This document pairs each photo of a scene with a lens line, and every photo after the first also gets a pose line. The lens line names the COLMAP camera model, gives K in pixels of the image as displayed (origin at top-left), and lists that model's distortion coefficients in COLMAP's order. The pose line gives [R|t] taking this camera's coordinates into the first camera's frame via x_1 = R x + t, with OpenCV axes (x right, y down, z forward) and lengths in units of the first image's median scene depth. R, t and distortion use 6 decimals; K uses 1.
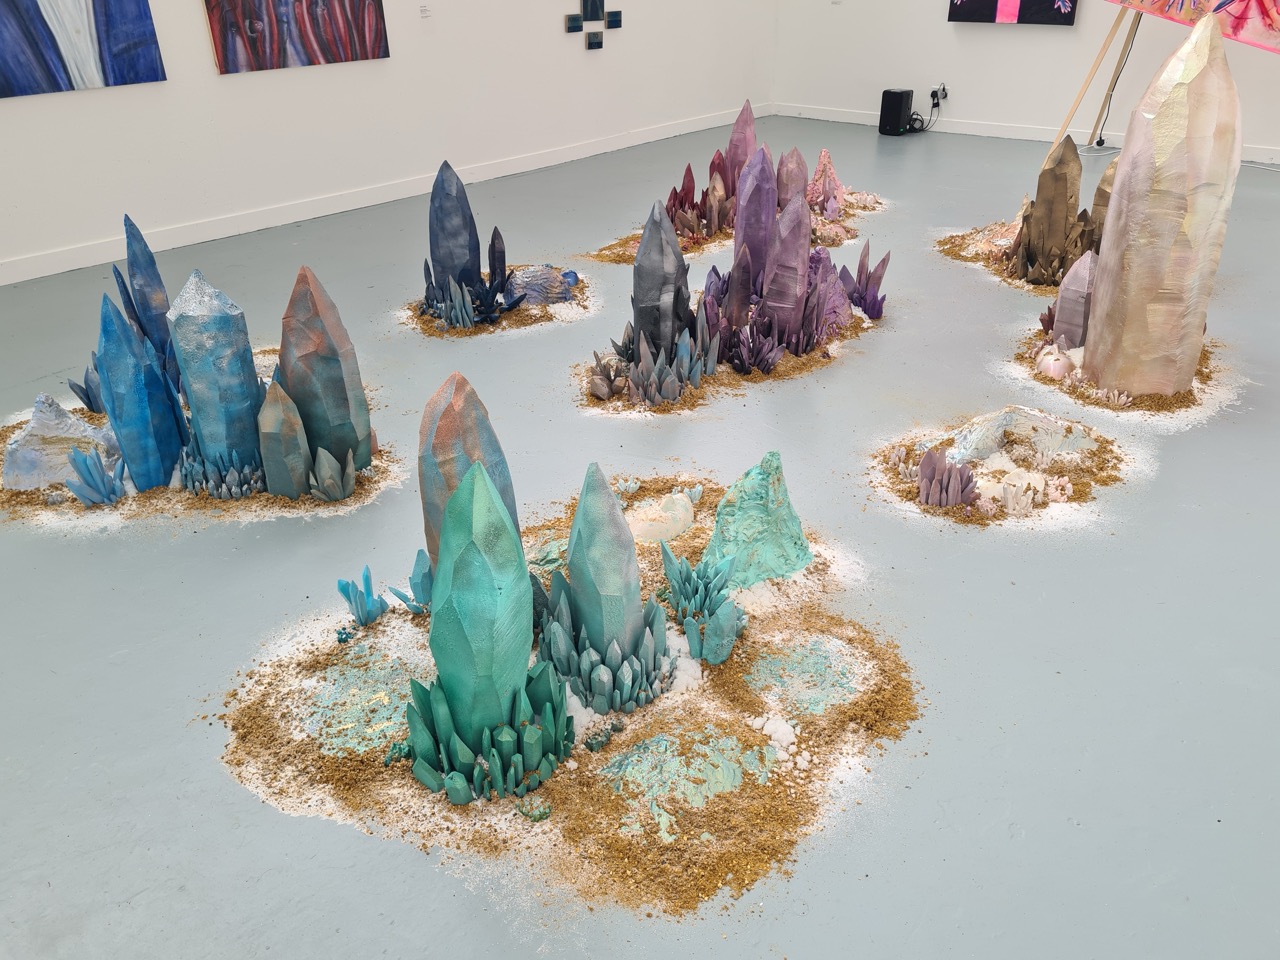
lens RADIAL K [[945.2, 0, 631.9], [0, 945.2, 480.8], [0, 0, 1]] dist [0.050709, -0.033739]
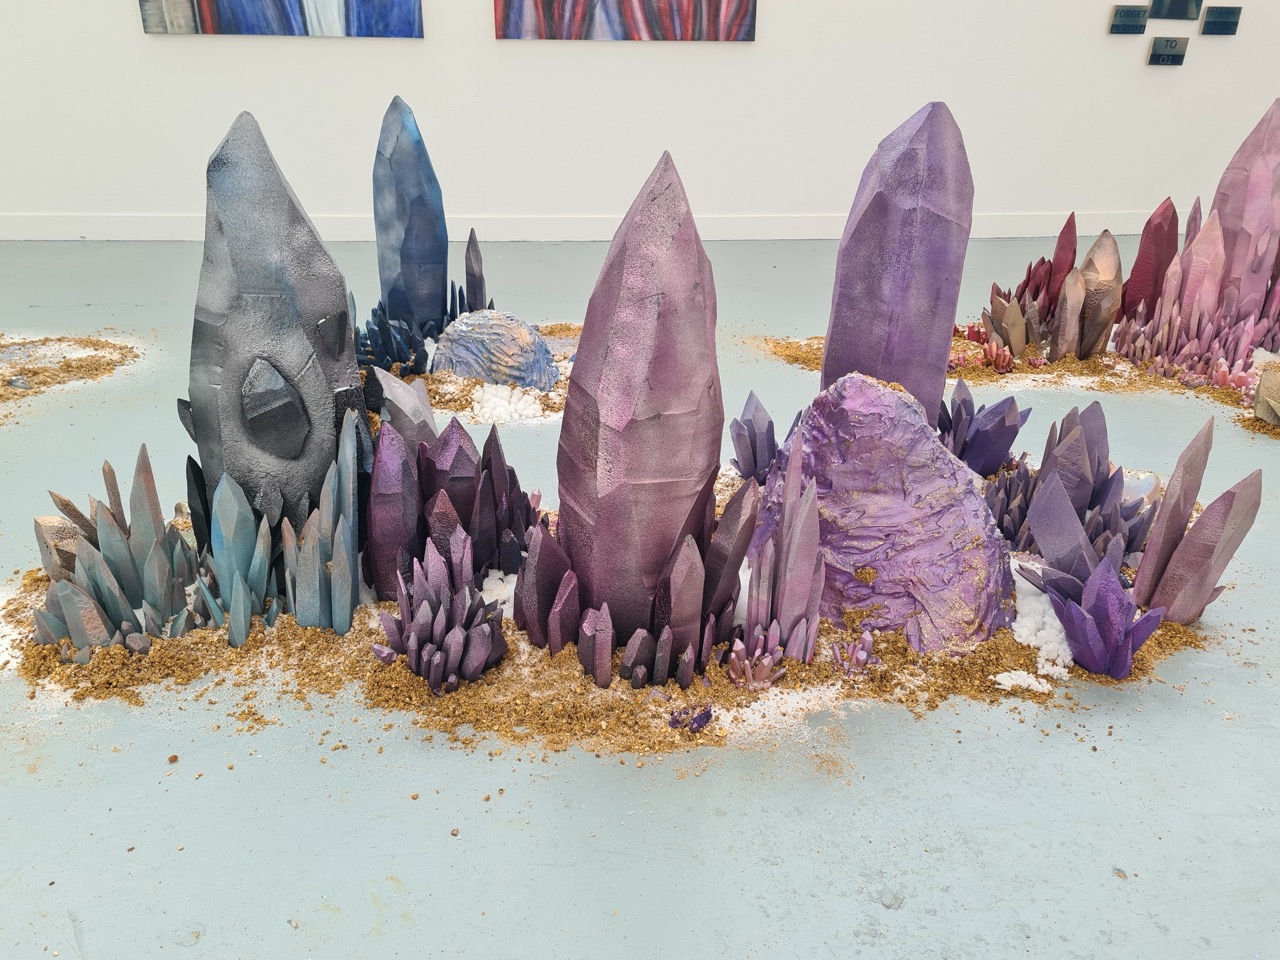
lens RADIAL K [[945.2, 0, 631.9], [0, 945.2, 480.8], [0, 0, 1]] dist [0.050709, -0.033739]
pose [[0.718664, 0.290373, -0.631827, 0.253176], [-0.354114, 0.934817, 0.026837, -0.144195], [0.598436, 0.204452, 0.774644, 0.531563]]
